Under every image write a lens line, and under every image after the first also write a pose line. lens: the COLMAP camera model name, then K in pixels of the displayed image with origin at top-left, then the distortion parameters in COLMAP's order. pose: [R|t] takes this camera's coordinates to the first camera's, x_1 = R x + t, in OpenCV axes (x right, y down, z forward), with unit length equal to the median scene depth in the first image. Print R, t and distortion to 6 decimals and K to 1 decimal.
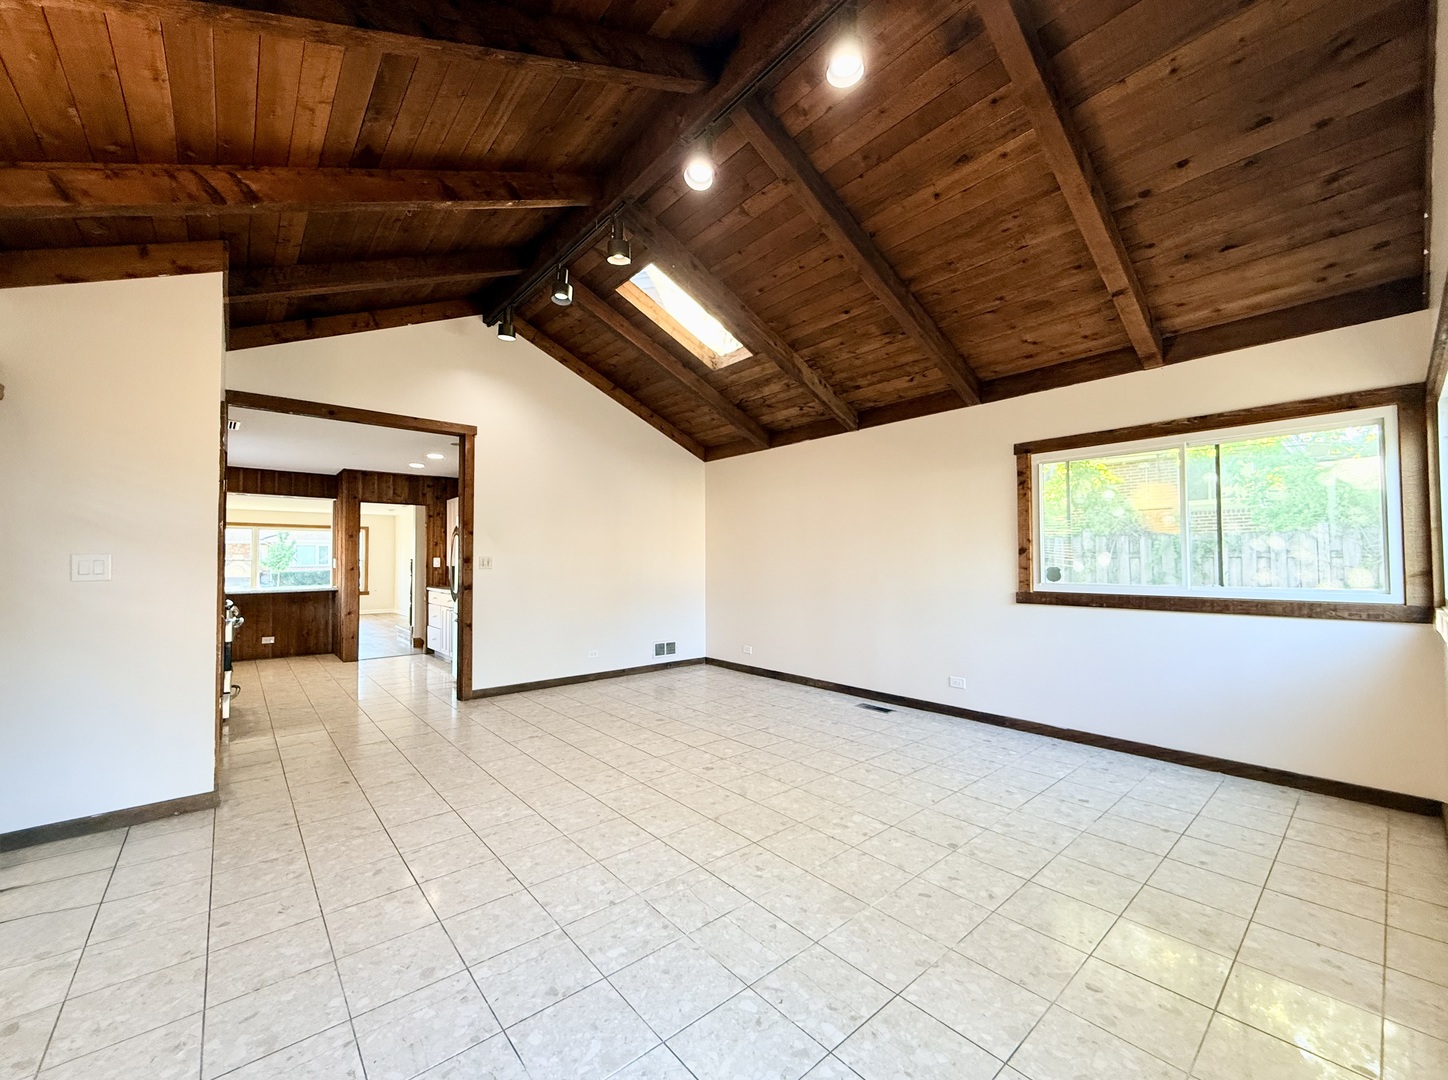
lens RADIAL K [[578.1, 0, 719.3], [0, 578.1, 543.5], [0, 0, 1]] dist [-0.001674, 0.000215]
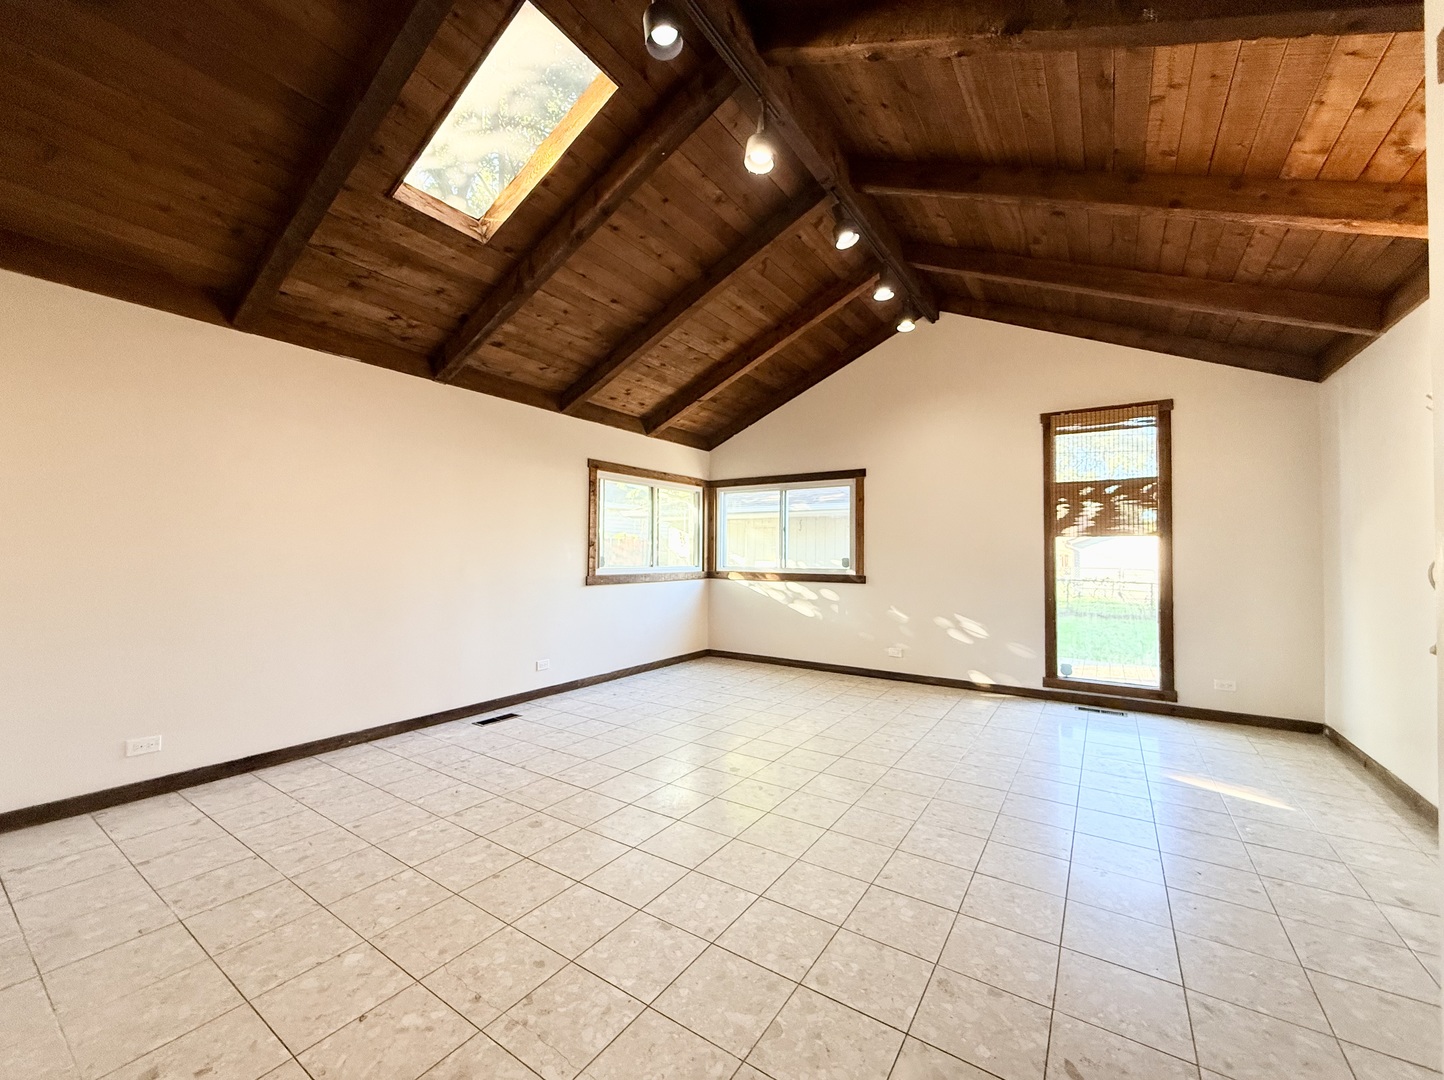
lens RADIAL K [[576.5, 0, 717.3], [0, 576.5, 543.5], [0, 0, 1]] dist [-0.001674, 0.000215]
pose [[-0.267874, 0.017217, 0.963300, -0.806857], [-0.033995, 0.999049, -0.027309, 0.038567], [-0.962854, -0.040062, -0.267033, 1.122396]]
